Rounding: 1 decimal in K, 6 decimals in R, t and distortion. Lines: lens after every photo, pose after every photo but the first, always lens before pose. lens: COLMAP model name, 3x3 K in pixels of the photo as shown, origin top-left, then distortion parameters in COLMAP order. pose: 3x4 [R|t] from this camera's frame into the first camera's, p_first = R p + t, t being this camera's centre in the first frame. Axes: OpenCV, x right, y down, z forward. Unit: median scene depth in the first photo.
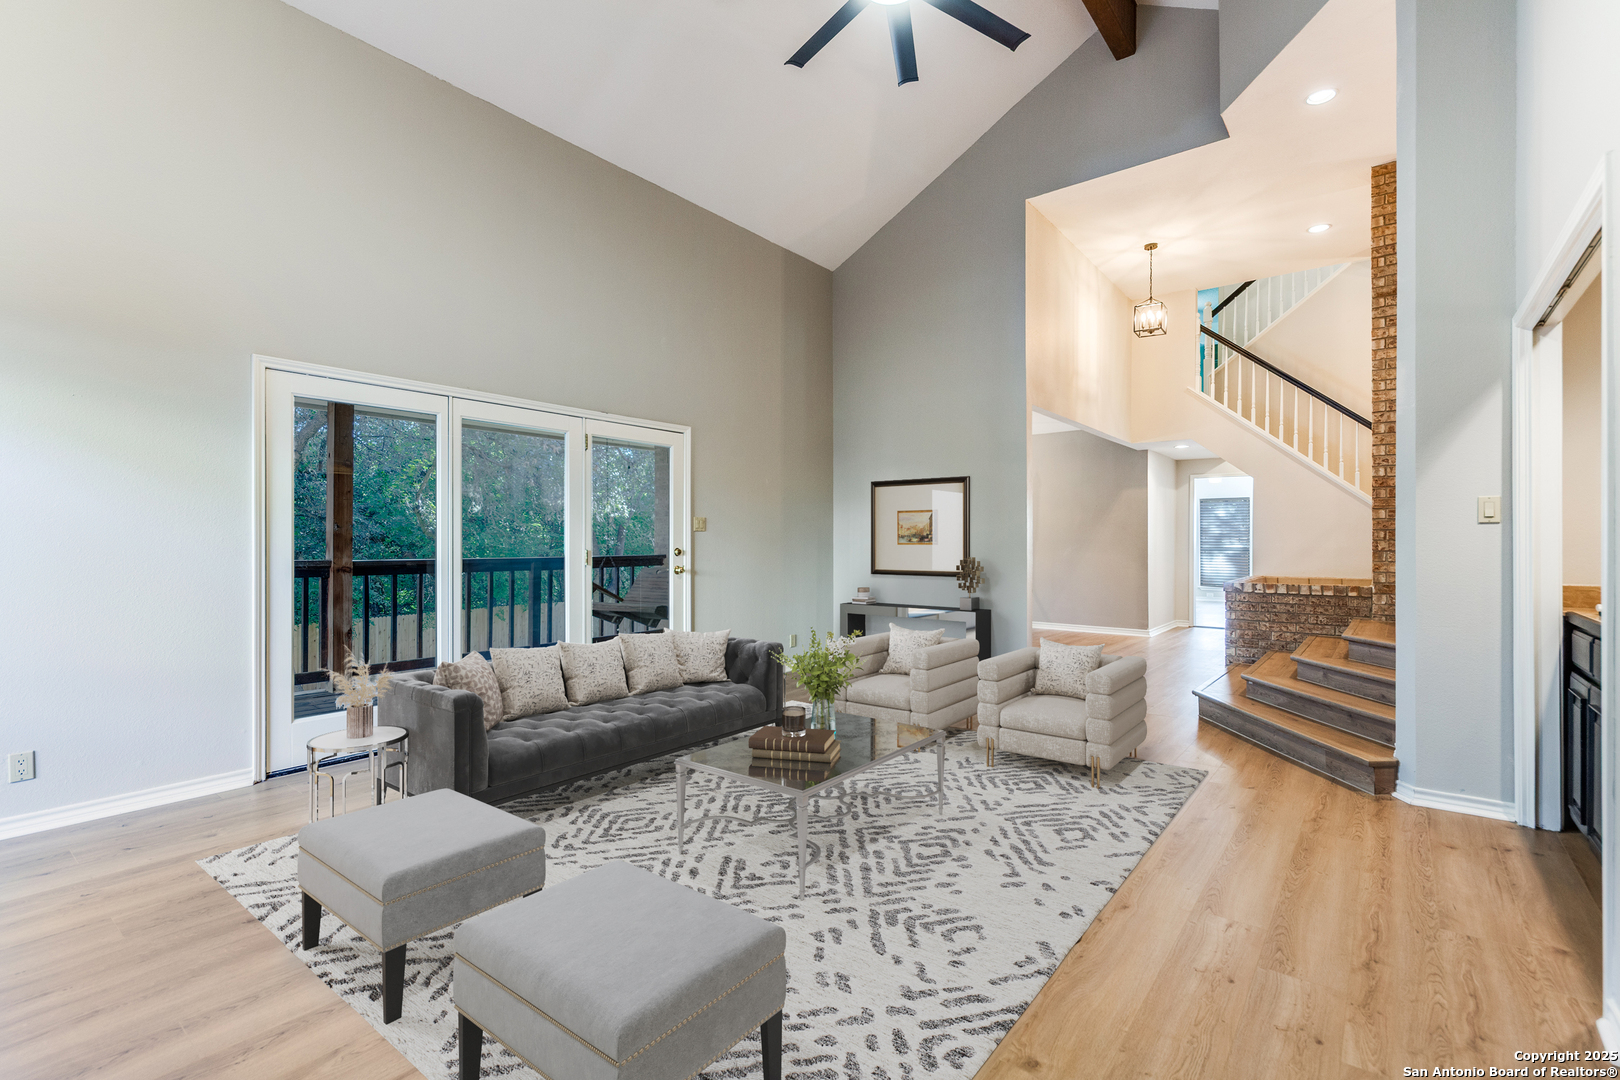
lens RADIAL K [[738.0, 0, 811.0], [0, 738.0, 543.9], [0, 0, 1]] dist [0.000472, 0.000453]
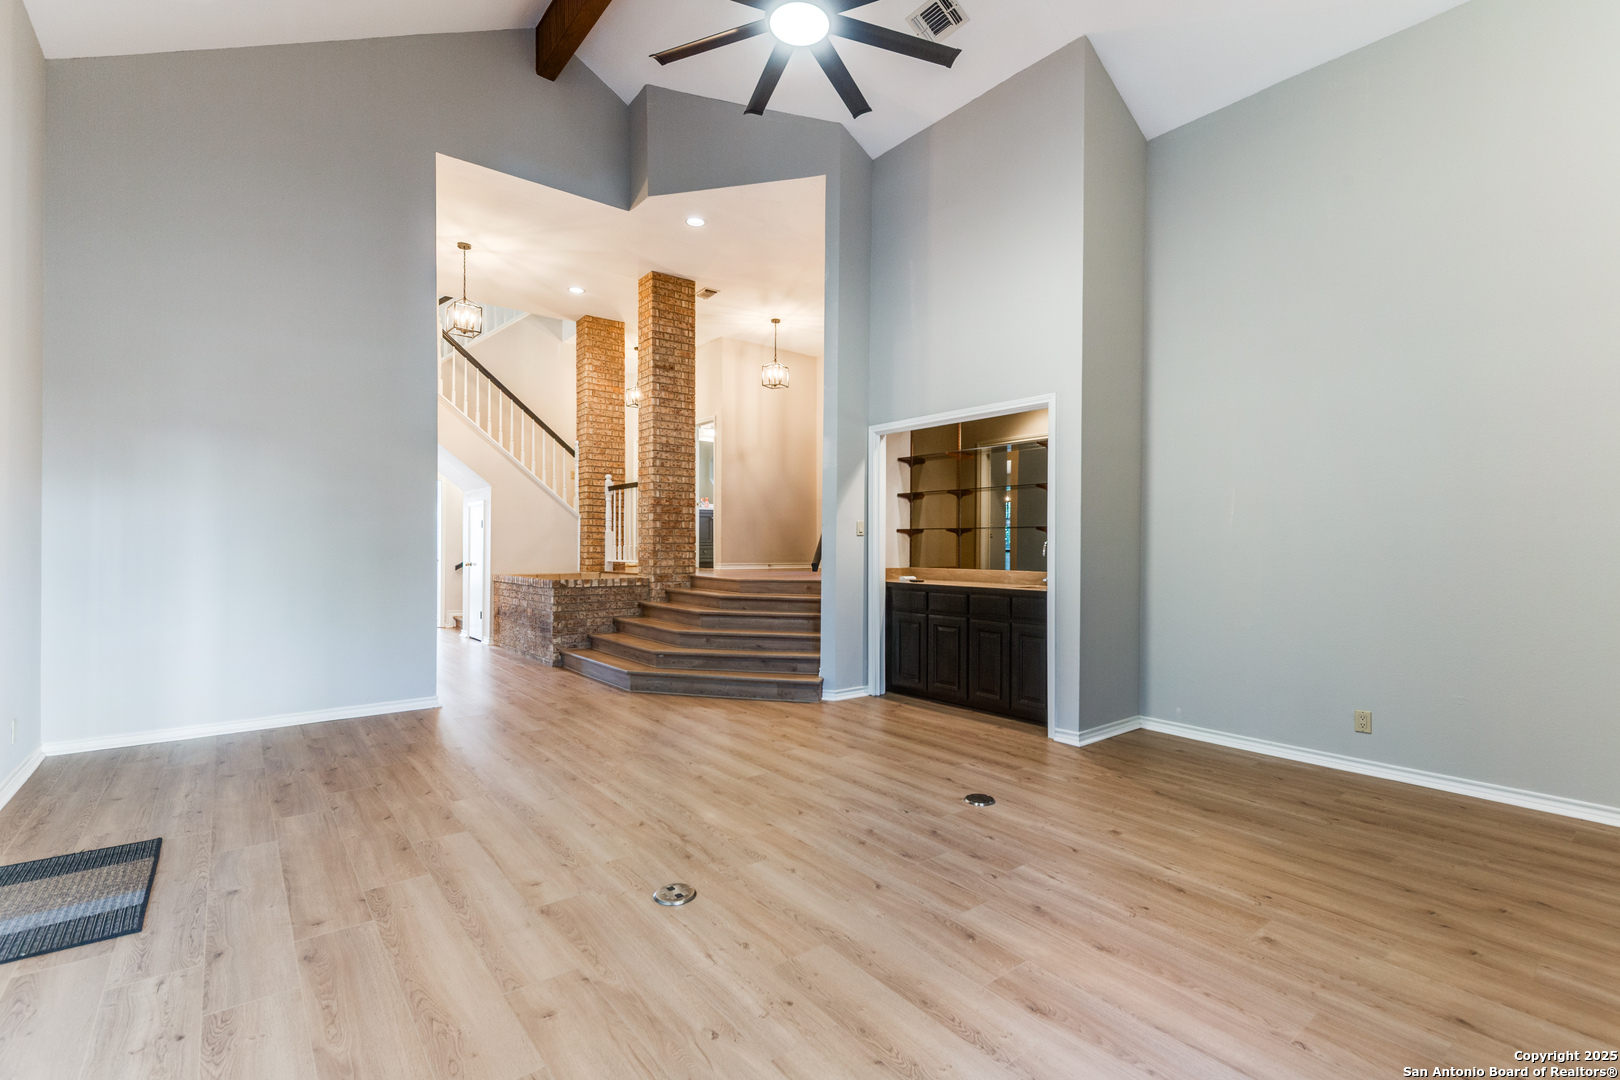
lens RADIAL K [[738.0, 0, 811.0], [0, 738.0, 543.9], [0, 0, 1]] dist [0.000472, 0.000453]
pose [[0.226414, 0.001908, 0.974029, -0.651642], [-0.001900, 0.999997, -0.001518, -0.003176], [-0.974029, -0.001507, 0.226416, 0.518626]]
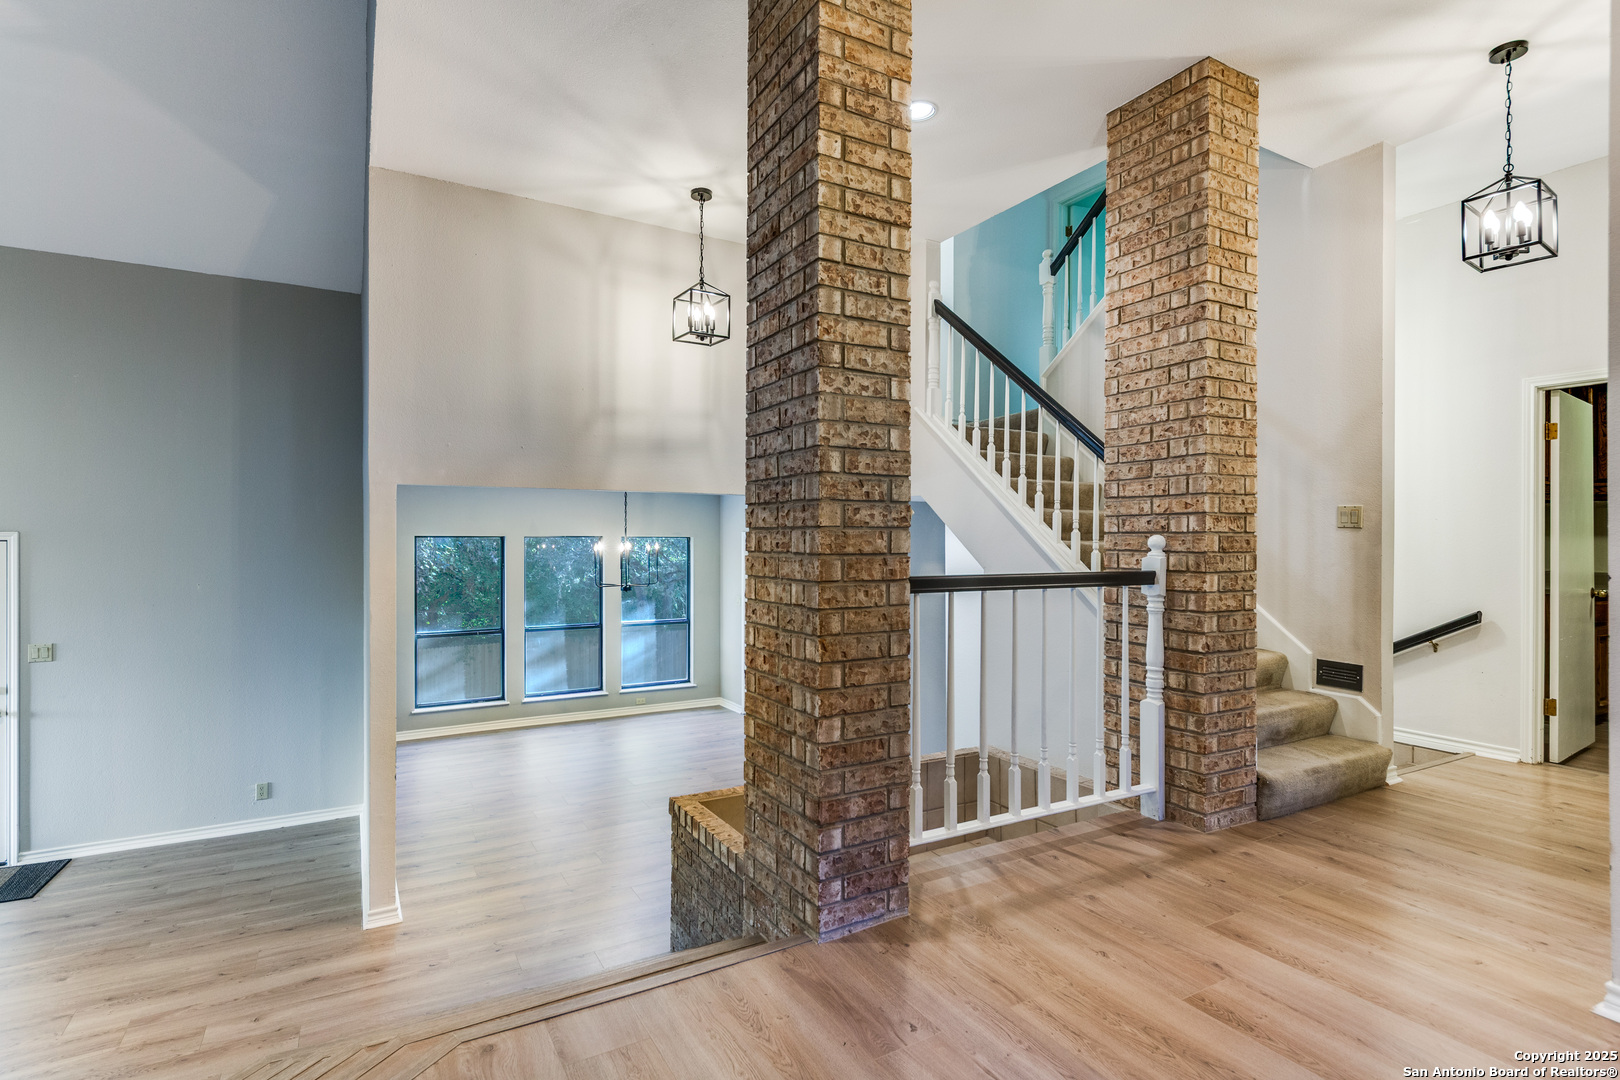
lens RADIAL K [[784.8, 0, 810.0], [0, 784.8, 540.0], [0, 0, 1]] dist [-0.002419, -0.000325]
pose [[0.927404, 0.000604, -0.374062, 1.256780], [-0.000903, 0.999999, -0.000624, -0.199540], [0.374061, 0.000916, 0.927404, 0.717059]]
